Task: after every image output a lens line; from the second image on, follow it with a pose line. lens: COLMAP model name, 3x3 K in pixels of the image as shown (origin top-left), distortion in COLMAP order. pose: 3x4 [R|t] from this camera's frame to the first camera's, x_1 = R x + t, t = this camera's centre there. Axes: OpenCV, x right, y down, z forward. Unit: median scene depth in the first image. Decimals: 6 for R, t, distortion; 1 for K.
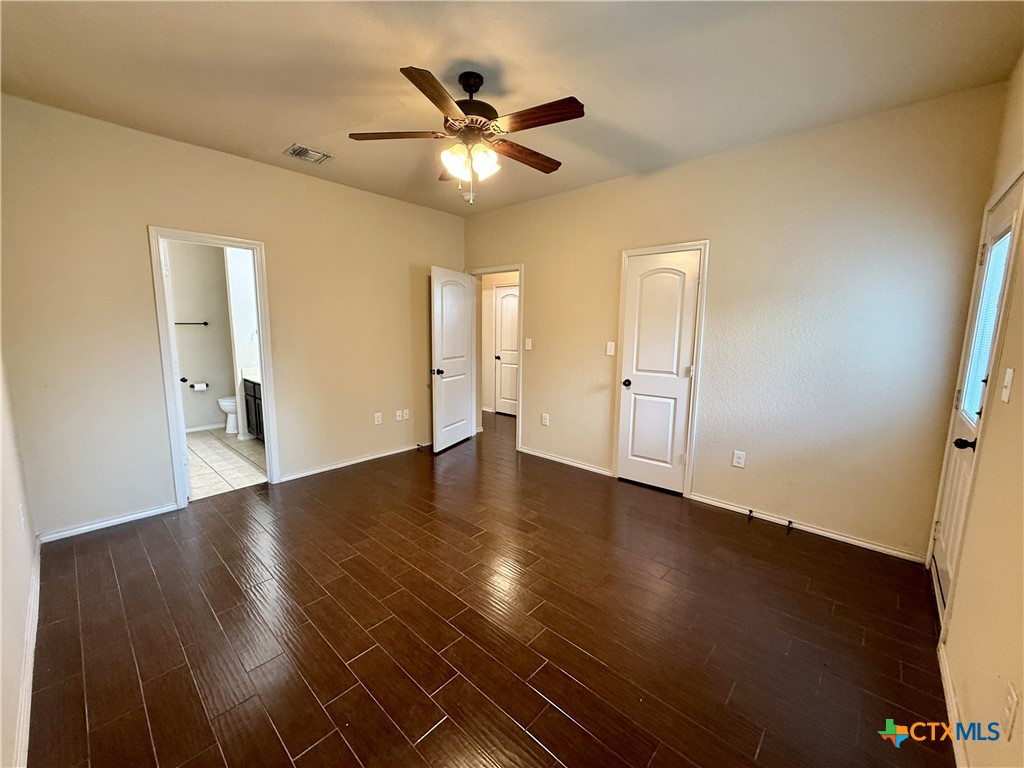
lens RADIAL K [[407.3, 0, 513.8], [0, 407.3, 384.9], [0, 0, 1]] dist [-0.000740, 0.000006]
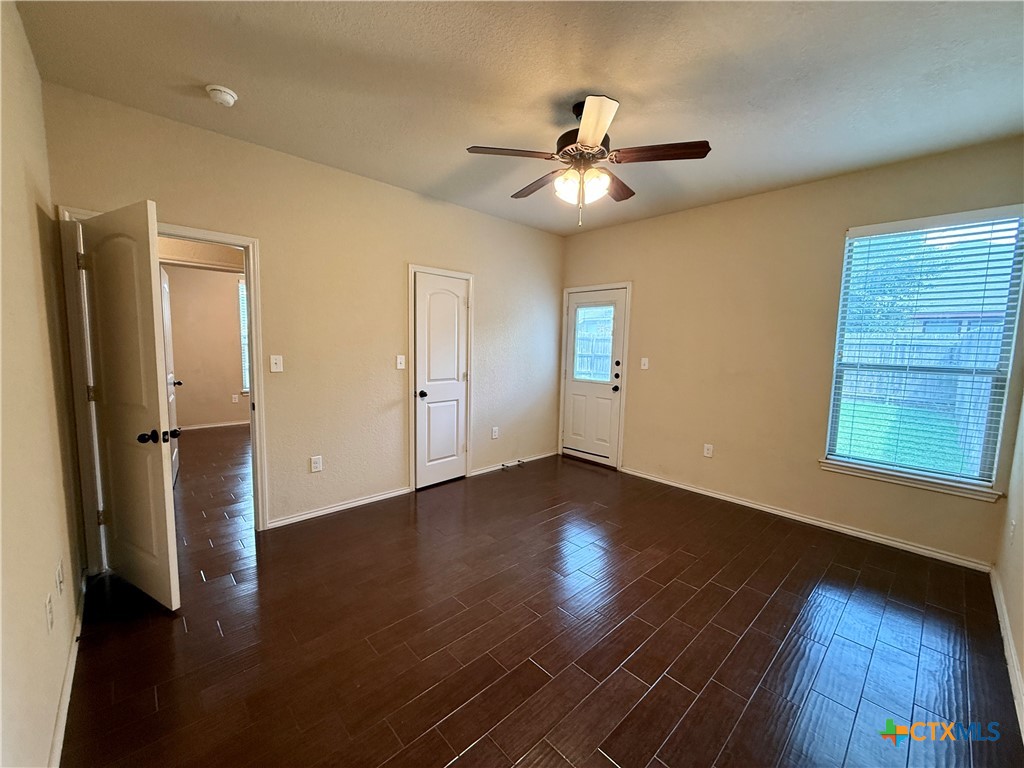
lens RADIAL K [[407.3, 0, 514.4], [0, 407.3, 383.1], [0, 0, 1]] dist [-0.000740, 0.000006]
pose [[0.079137, -0.103601, 0.991466, -0.736367], [0.121973, 0.988118, 0.093516, -0.101458], [-0.989374, 0.113531, 0.090834, 0.681455]]
